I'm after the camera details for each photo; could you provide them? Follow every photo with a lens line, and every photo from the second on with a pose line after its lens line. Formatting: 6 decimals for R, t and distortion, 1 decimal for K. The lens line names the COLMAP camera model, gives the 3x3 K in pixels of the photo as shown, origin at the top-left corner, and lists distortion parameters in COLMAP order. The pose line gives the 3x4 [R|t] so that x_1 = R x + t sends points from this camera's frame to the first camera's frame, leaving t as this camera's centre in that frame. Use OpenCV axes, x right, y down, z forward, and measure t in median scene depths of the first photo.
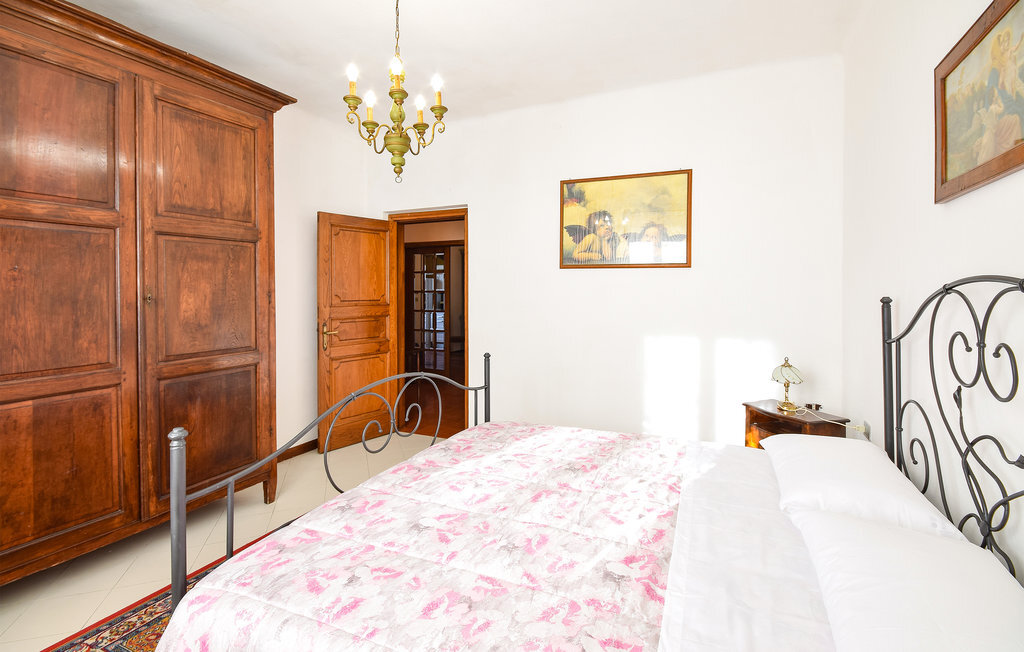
lens RADIAL K [[454.3, 0, 513.0], [0, 454.3, 297.8], [0, 0, 1]] dist [0.000604, 0.000083]
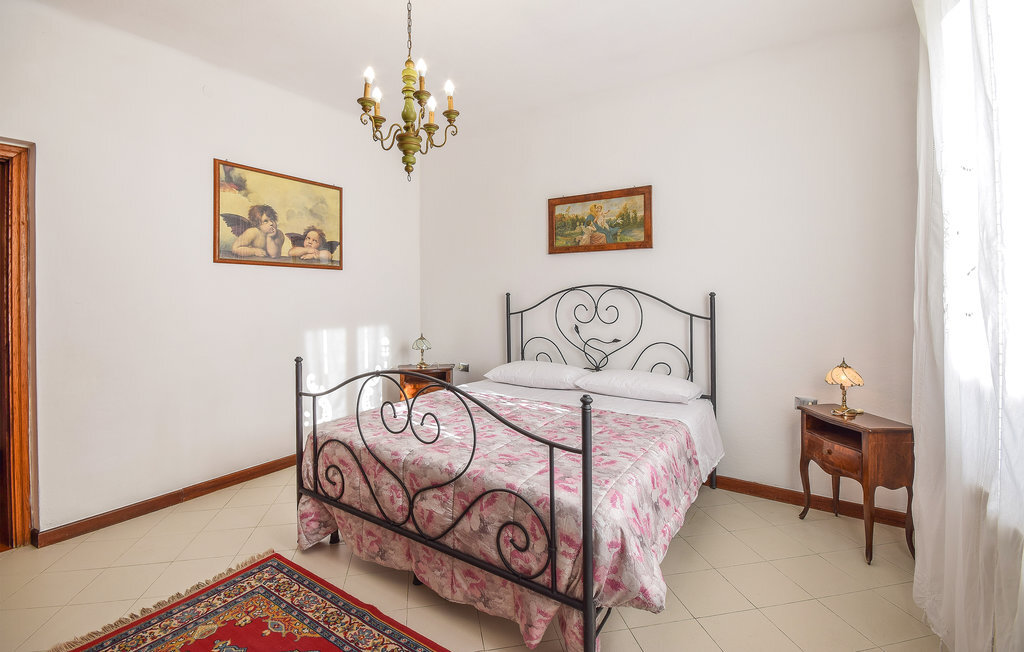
lens RADIAL K [[447.6, 0, 512.0], [0, 447.6, 326.0], [0, 0, 1]] dist [-0.061106, -0.000007]
pose [[0.179189, -0.068431, 0.981432, -0.625644], [0.011471, 0.997655, 0.067468, 0.005550], [-0.983748, -0.000831, 0.179554, 0.321591]]
